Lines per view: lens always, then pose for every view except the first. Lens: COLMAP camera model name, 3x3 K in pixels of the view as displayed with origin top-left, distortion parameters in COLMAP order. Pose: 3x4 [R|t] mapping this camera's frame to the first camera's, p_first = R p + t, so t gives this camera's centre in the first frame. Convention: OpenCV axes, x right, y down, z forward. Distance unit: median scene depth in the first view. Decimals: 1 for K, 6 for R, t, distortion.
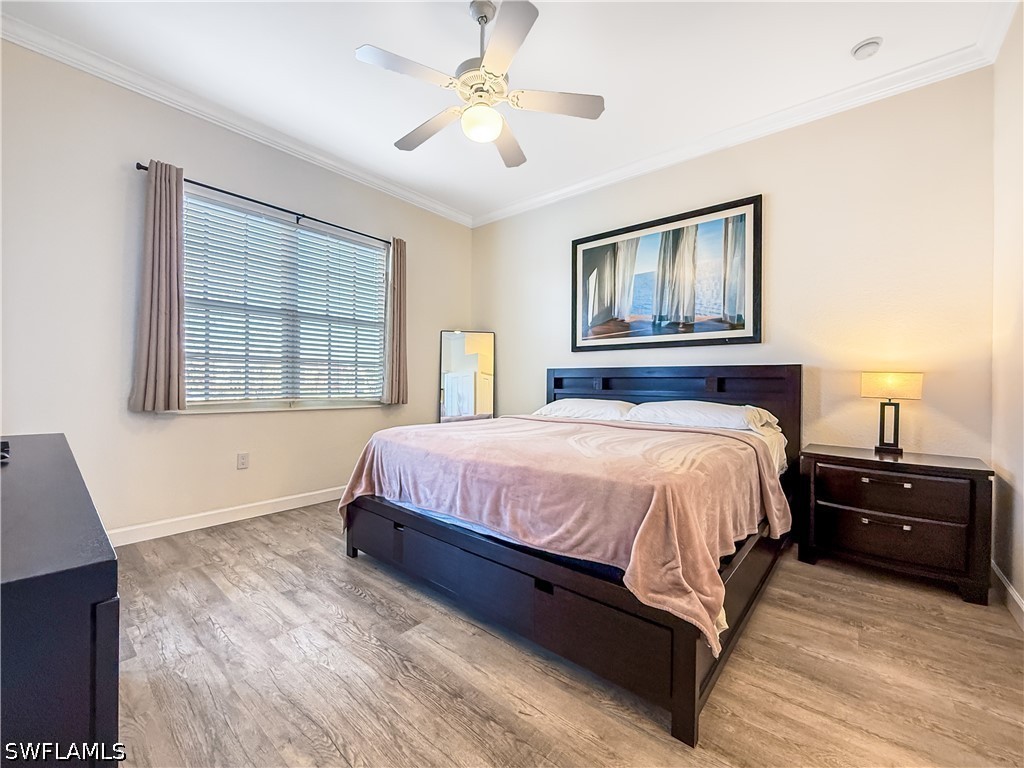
lens RADIAL K [[414.3, 0, 506.2], [0, 414.3, 382.6], [0, 0, 1]] dist [-0.014485, 0.000352]
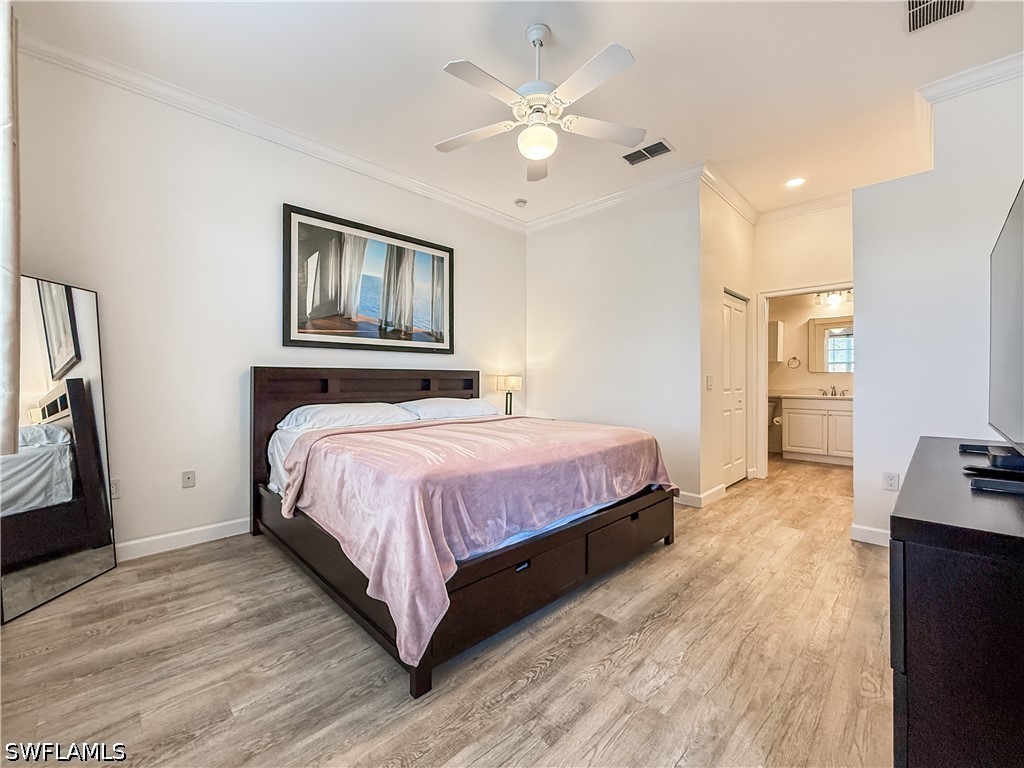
lens RADIAL K [[414.3, 0, 509.9], [0, 414.3, 378.3], [0, 0, 1]] dist [-0.014485, 0.000352]
pose [[0.090816, -0.008633, 0.995830, -0.737001], [0.000783, 0.999963, 0.008598, -0.024482], [-0.995867, -0.000001, 0.090820, 0.643678]]
